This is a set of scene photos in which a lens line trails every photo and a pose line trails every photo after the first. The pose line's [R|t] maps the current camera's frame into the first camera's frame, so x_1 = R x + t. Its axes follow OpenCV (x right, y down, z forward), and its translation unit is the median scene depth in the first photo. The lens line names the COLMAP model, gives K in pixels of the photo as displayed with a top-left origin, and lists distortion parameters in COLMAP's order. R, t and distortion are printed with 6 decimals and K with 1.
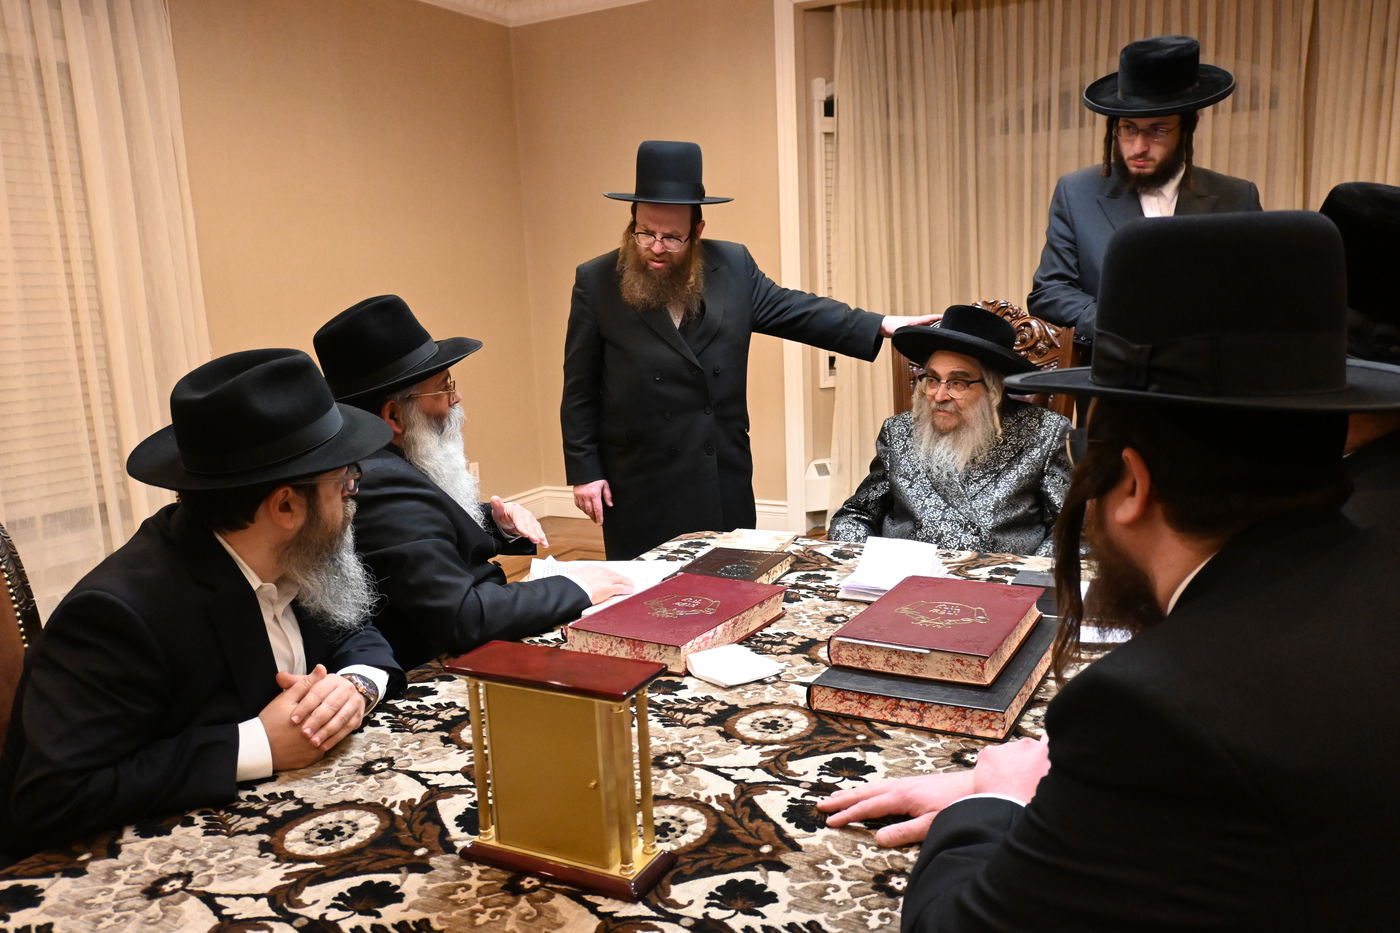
lens RADIAL K [[1068.3, 0, 700.0], [0, 1068.3, 466.5], [0, 0, 1]] dist [-0.015475, -0.009108]
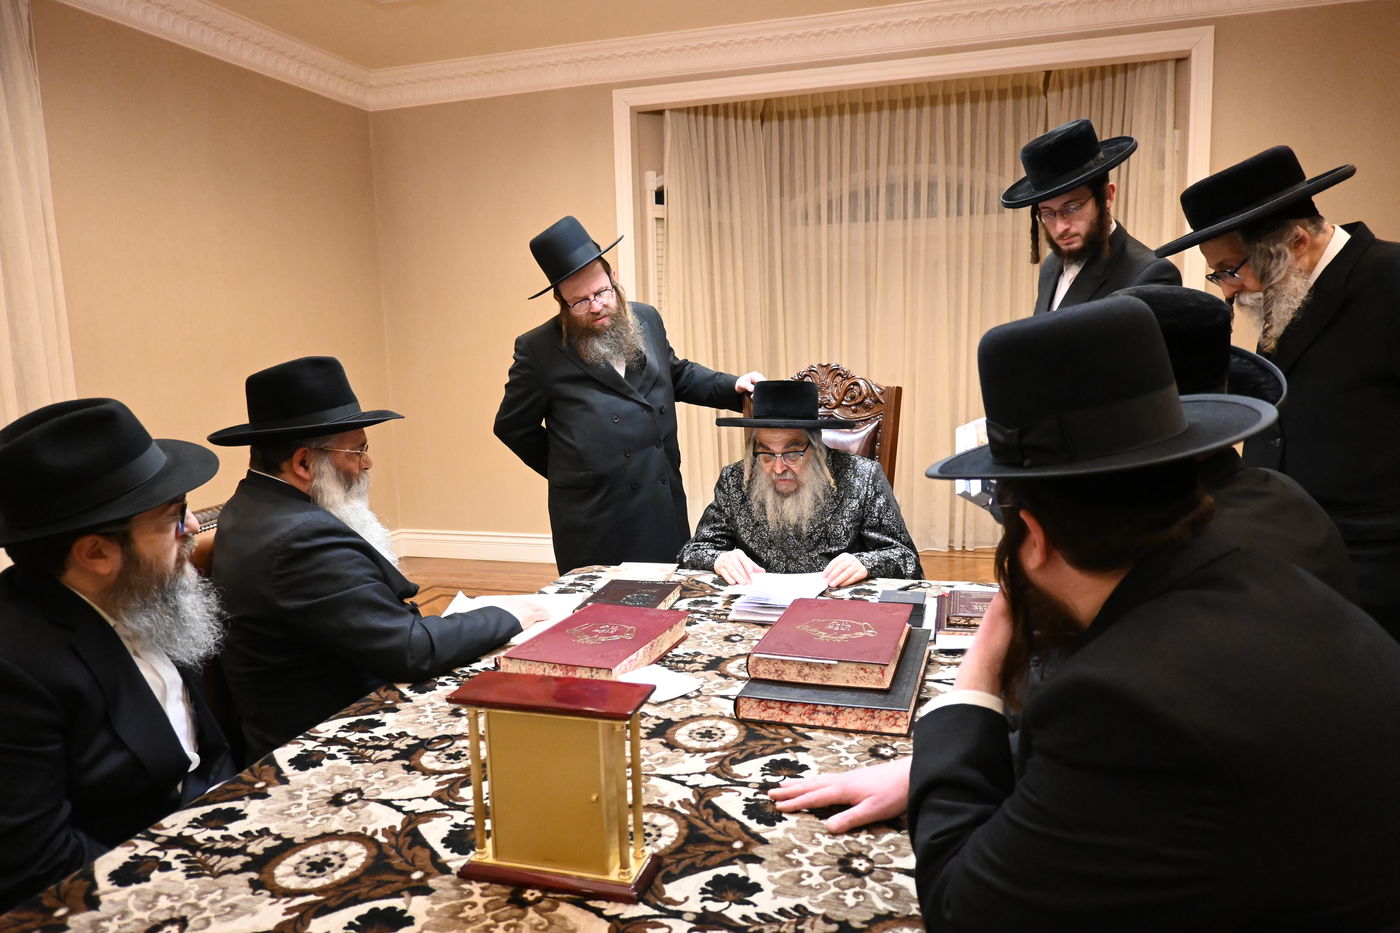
lens RADIAL K [[940.2, 0, 700.0], [0, 940.2, 466.5], [0, 0, 1]] dist [-0.016101, 0.002796]
pose [[0.981802, -0.008987, 0.189694, -0.141007], [0.017268, 0.998966, -0.042046, 0.000757], [-0.189120, 0.044556, 0.980943, 0.016032]]
